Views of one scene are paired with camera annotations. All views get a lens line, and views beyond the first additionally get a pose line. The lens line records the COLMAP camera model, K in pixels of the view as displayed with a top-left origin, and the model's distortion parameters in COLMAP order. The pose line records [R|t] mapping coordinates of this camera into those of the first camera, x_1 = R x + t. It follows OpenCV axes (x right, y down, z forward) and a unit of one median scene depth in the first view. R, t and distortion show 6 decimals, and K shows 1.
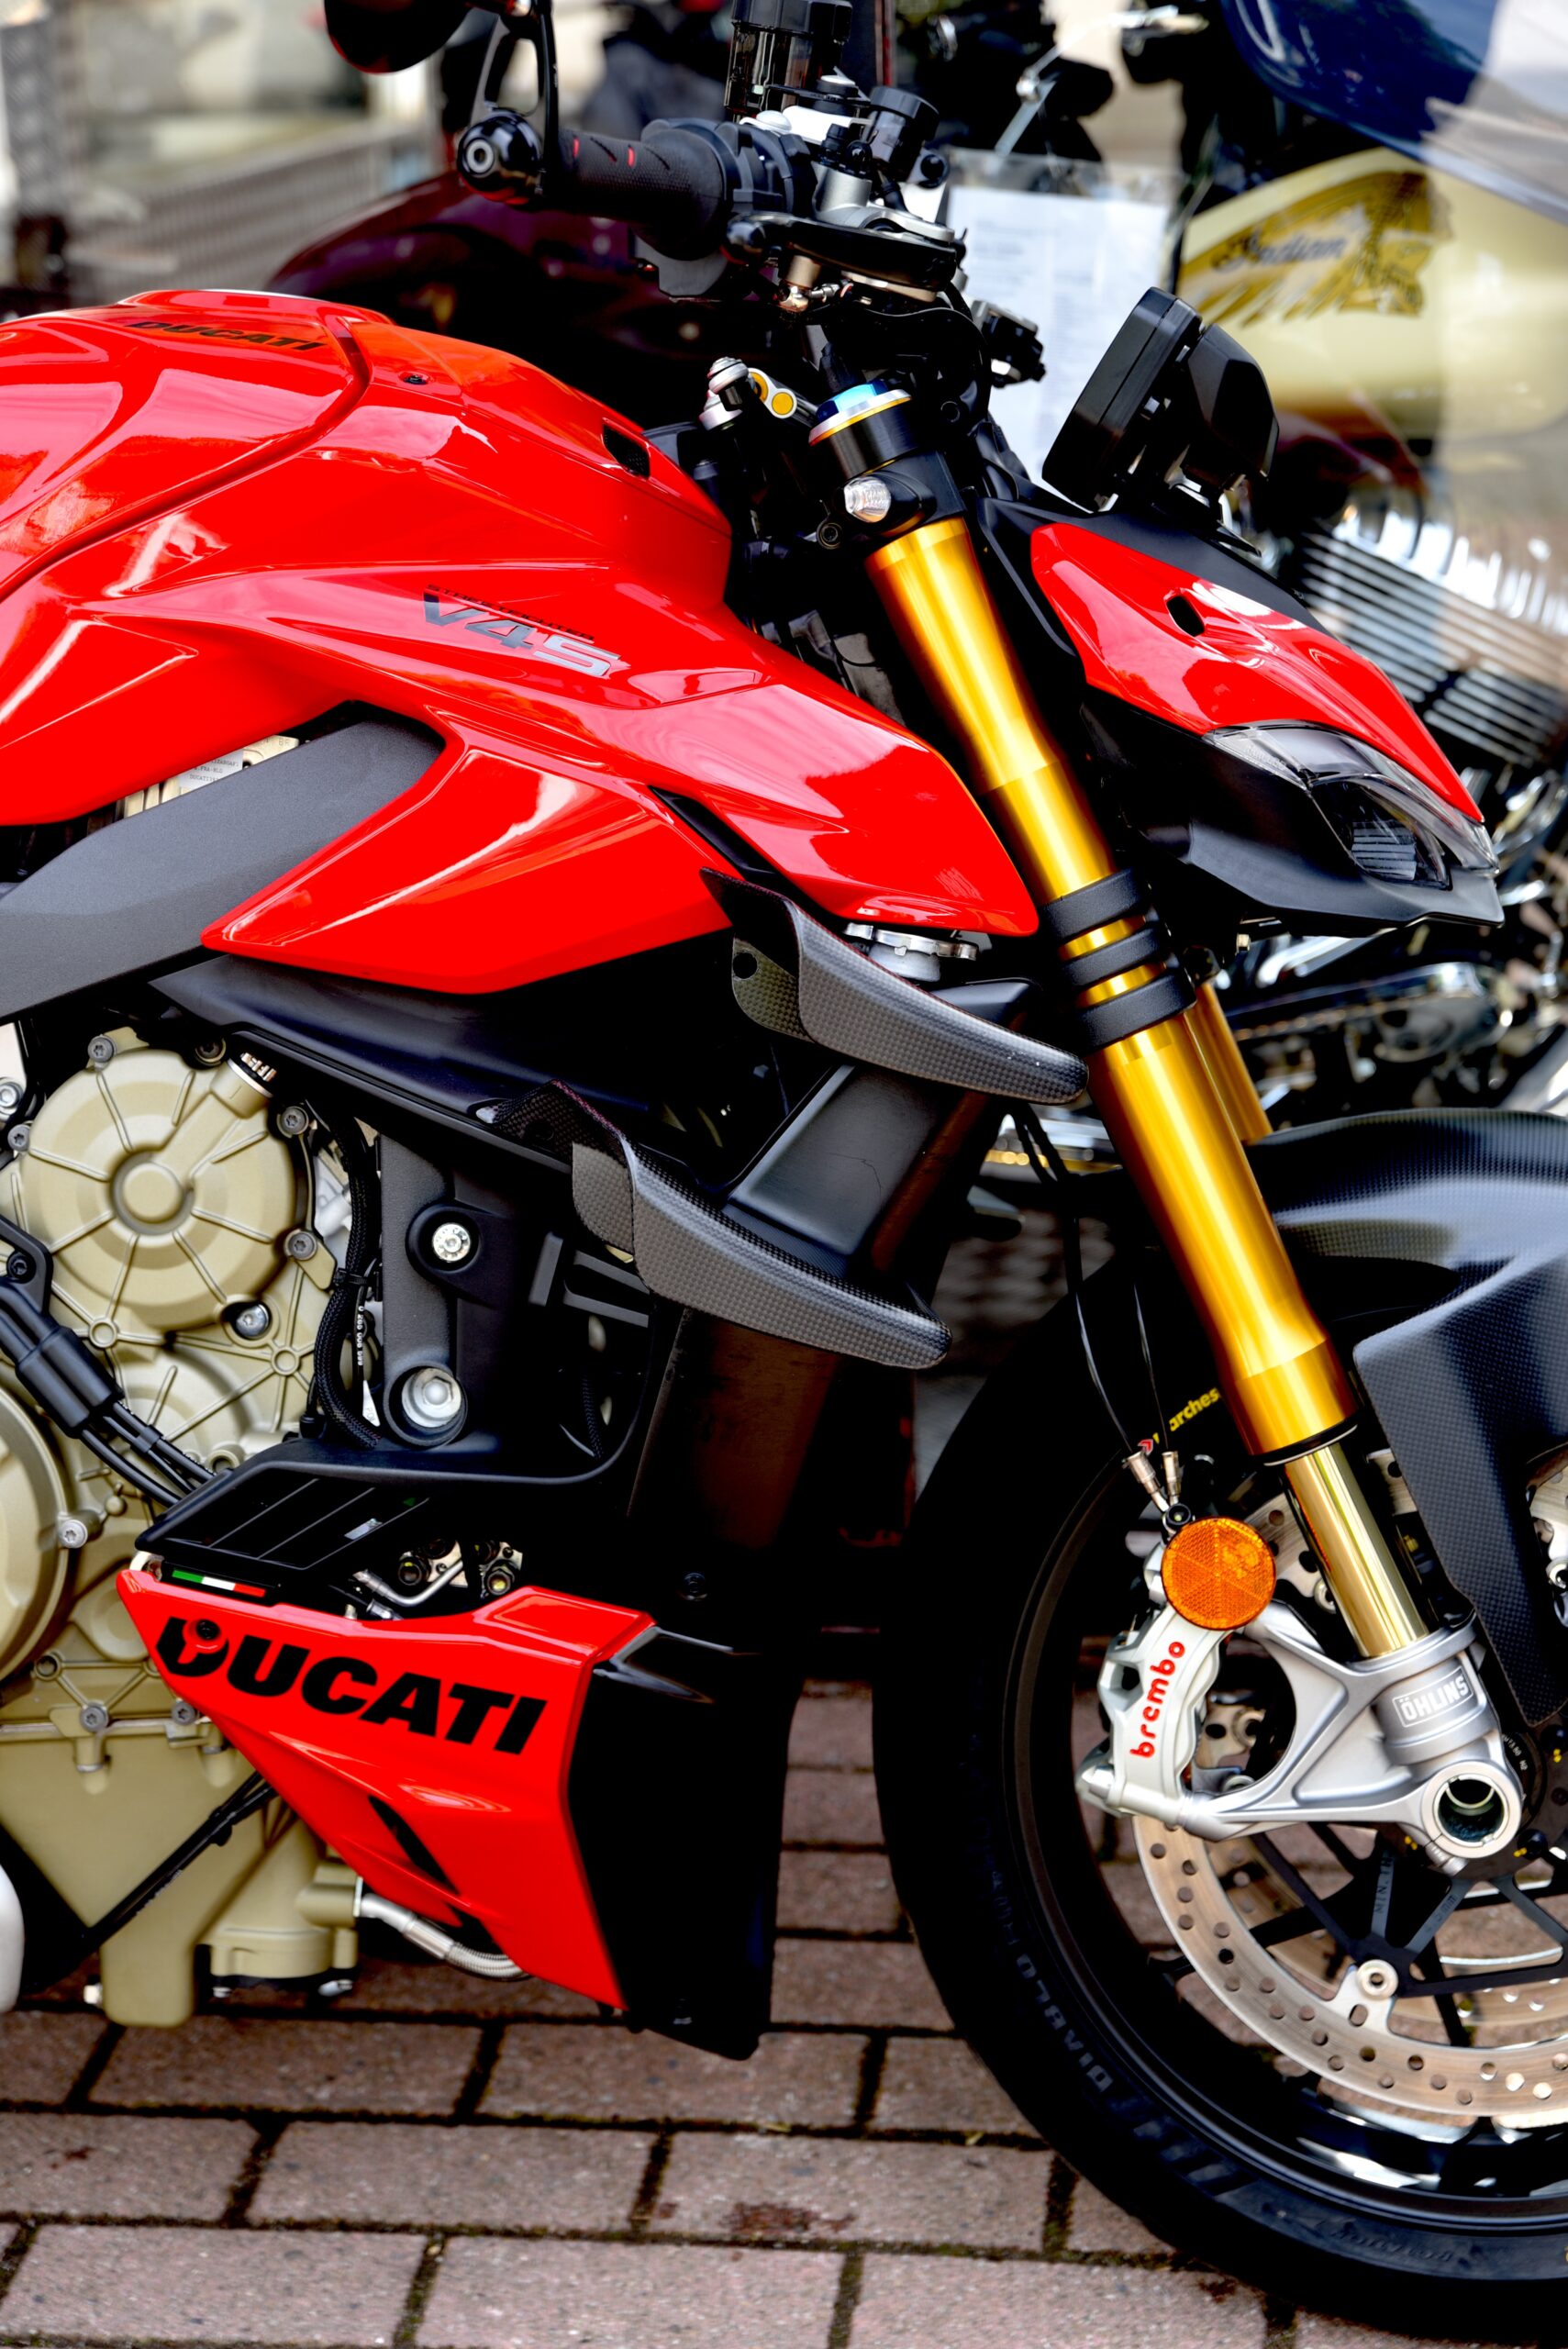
lens RADIAL K [[4271.8, 0, 780.1], [0, 4271.8, 1196.4], [0, 0, 1]] dist [0.212649, -0.196178]
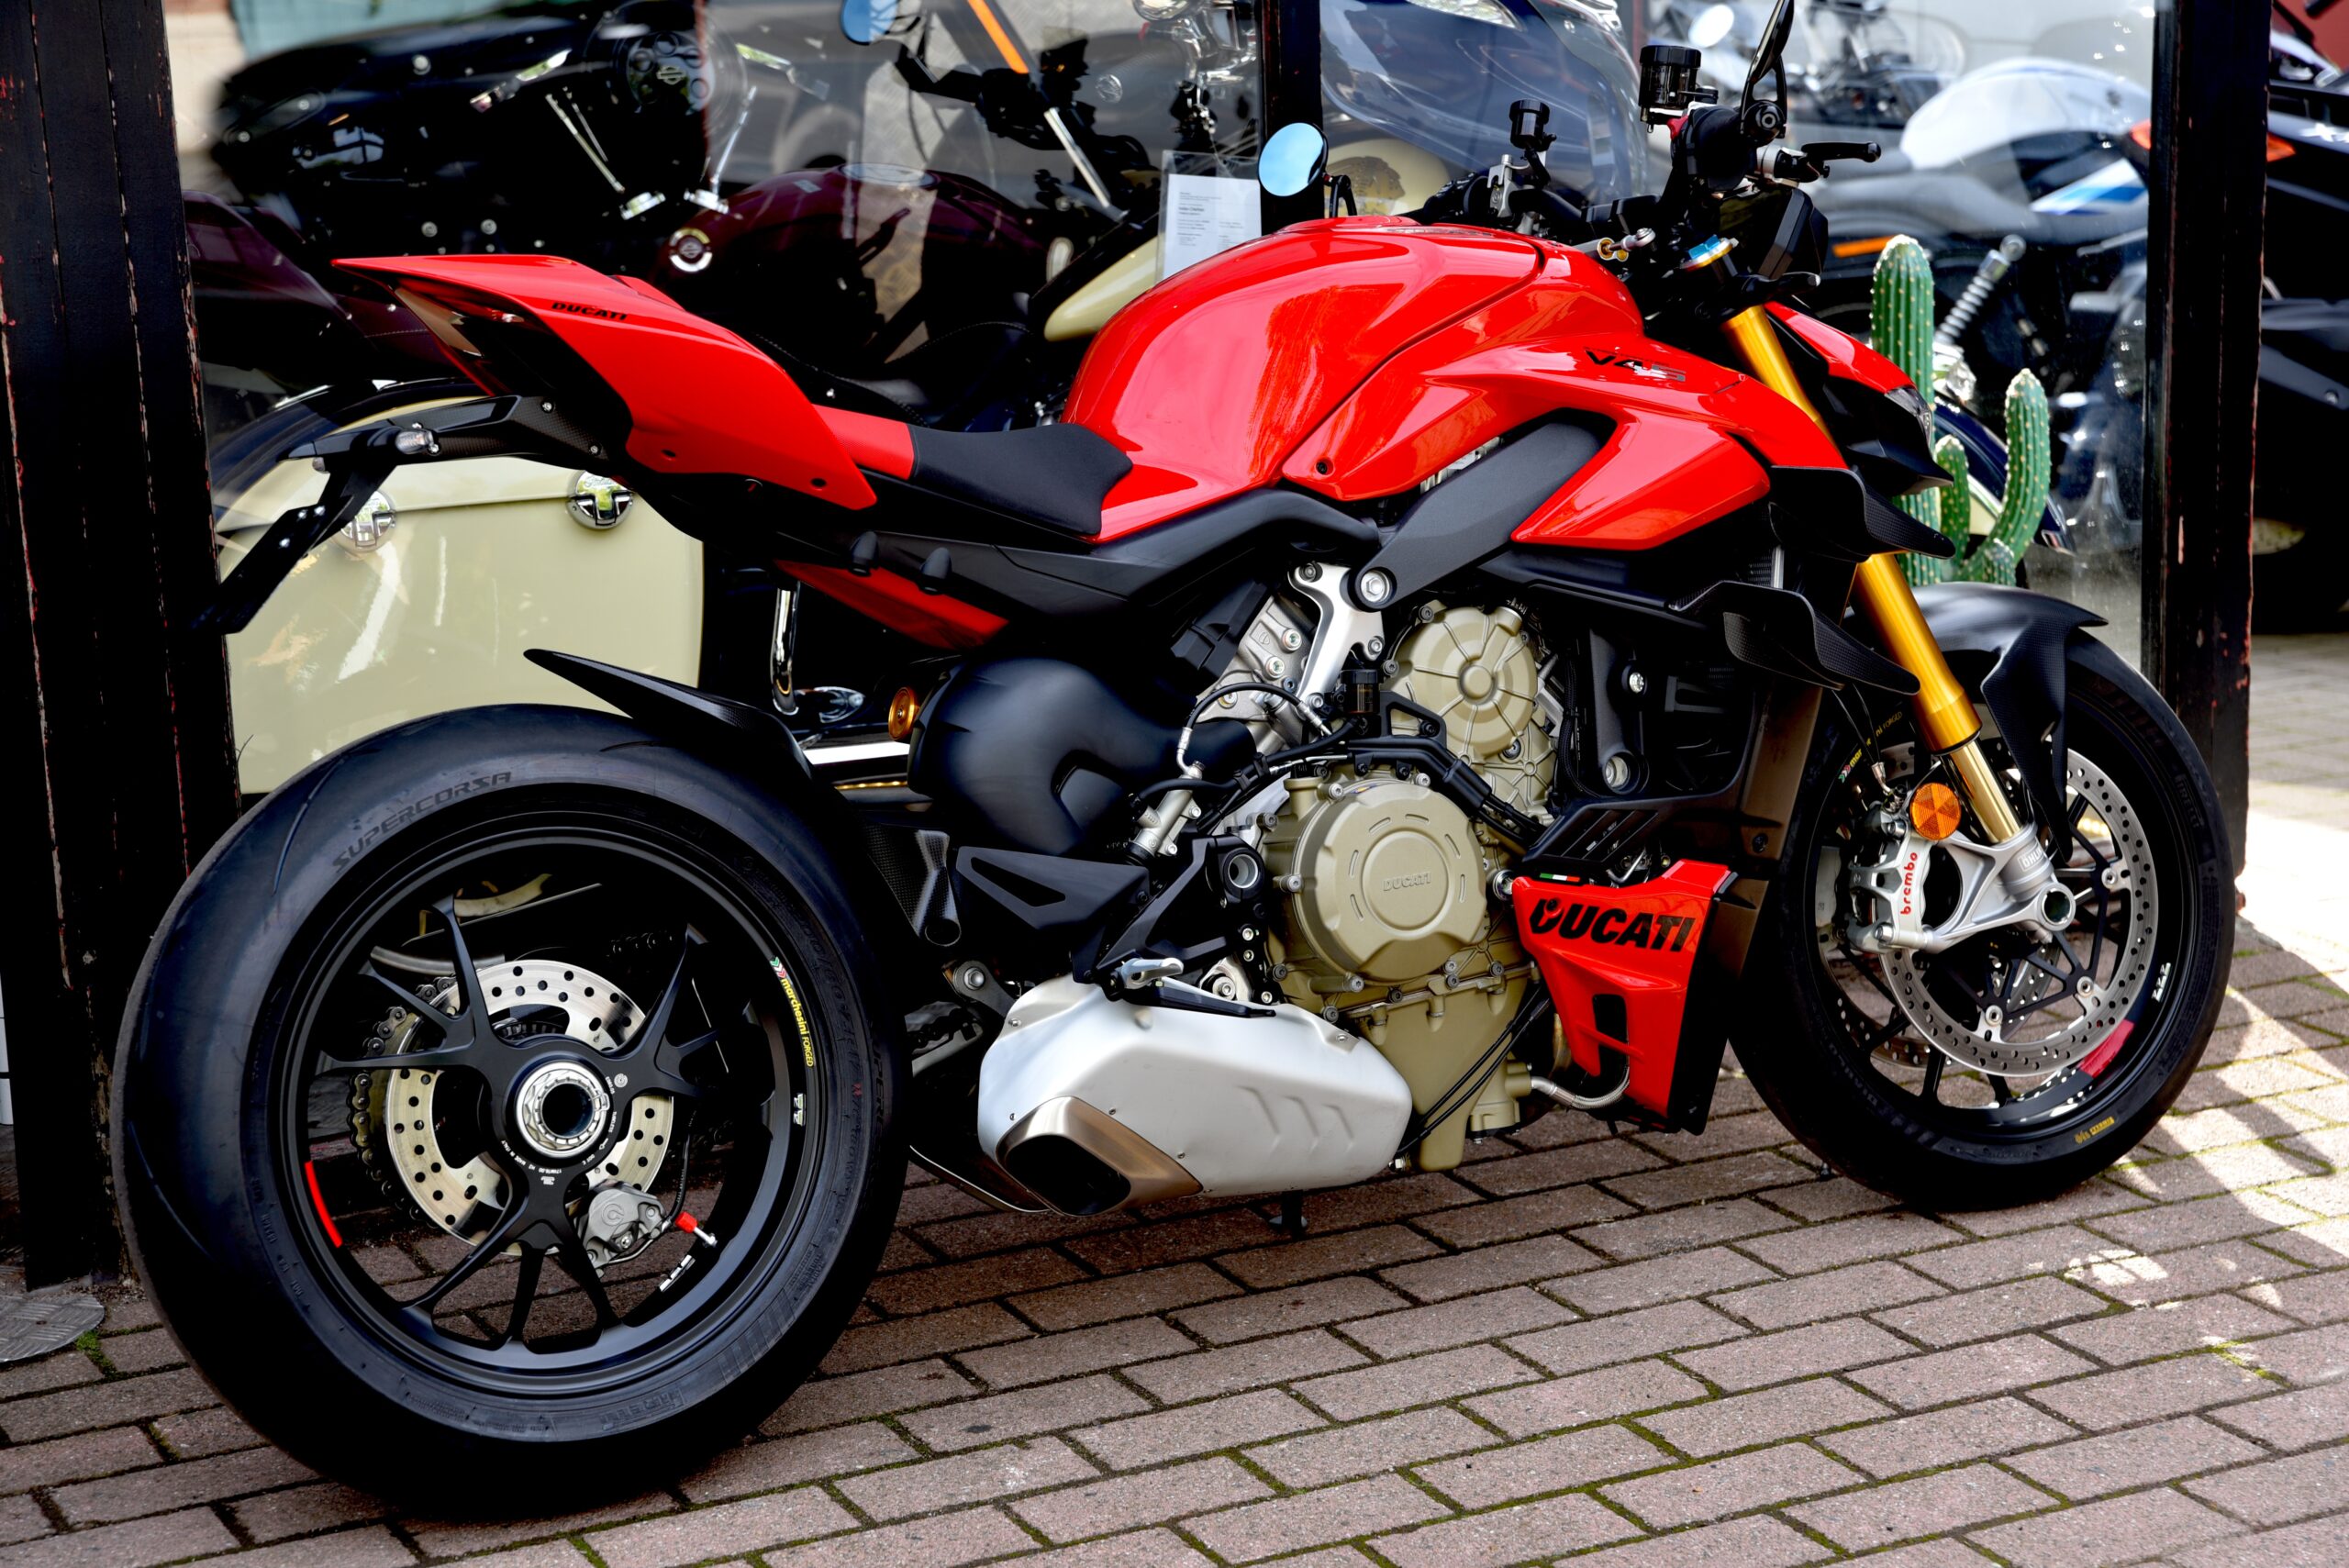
lens RADIAL K [[4368.9, 0, 1185.6], [0, 4368.9, 791.9], [0, 0, 1]] dist [0.209528, -0.017362]
pose [[0.819672, -0.120999, 0.559909, -1.320737], [0.180699, 0.982148, -0.052285, 0.122601], [-0.543586, 0.144032, 0.826903, -0.497486]]
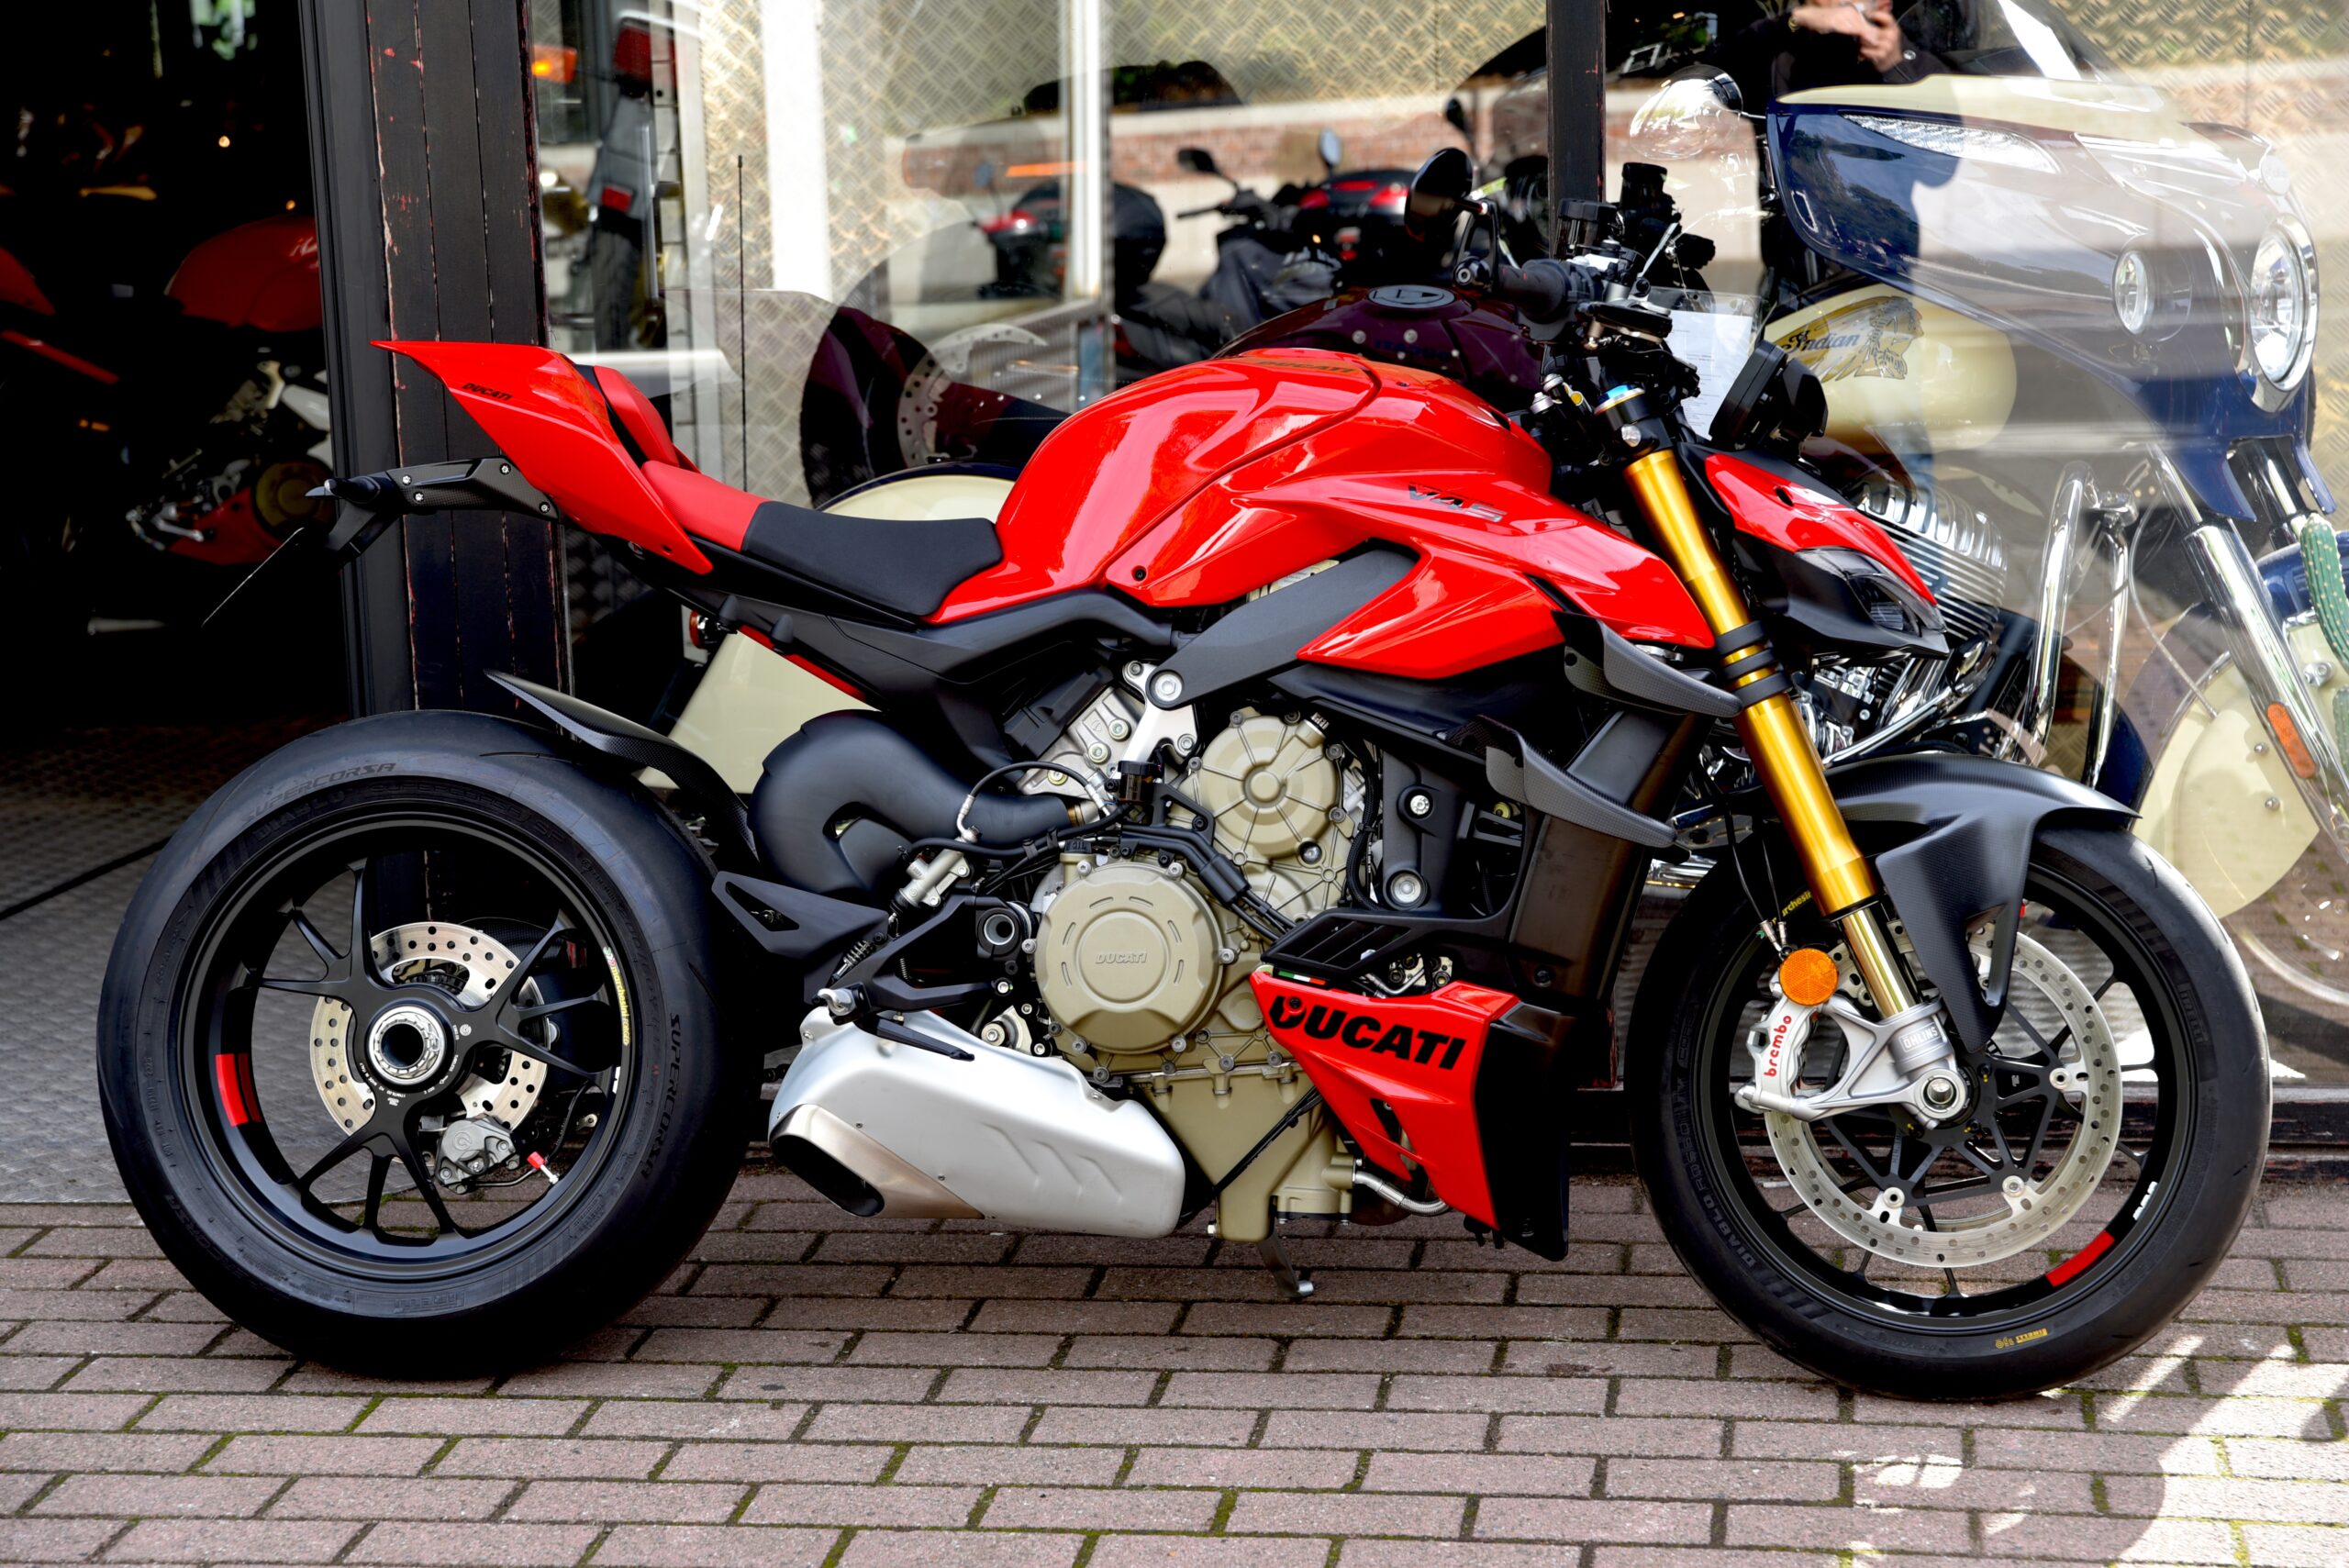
lens RADIAL K [[4368.9, 0, 1185.6], [0, 4368.9, 791.9], [0, 0, 1]] dist [0.209528, -0.017362]
pose [[0.999714, -0.001773, -0.023833, -0.134745], [-0.001405, 0.991159, -0.132673, 0.270461], [0.023857, 0.132669, 0.990873, -1.008636]]
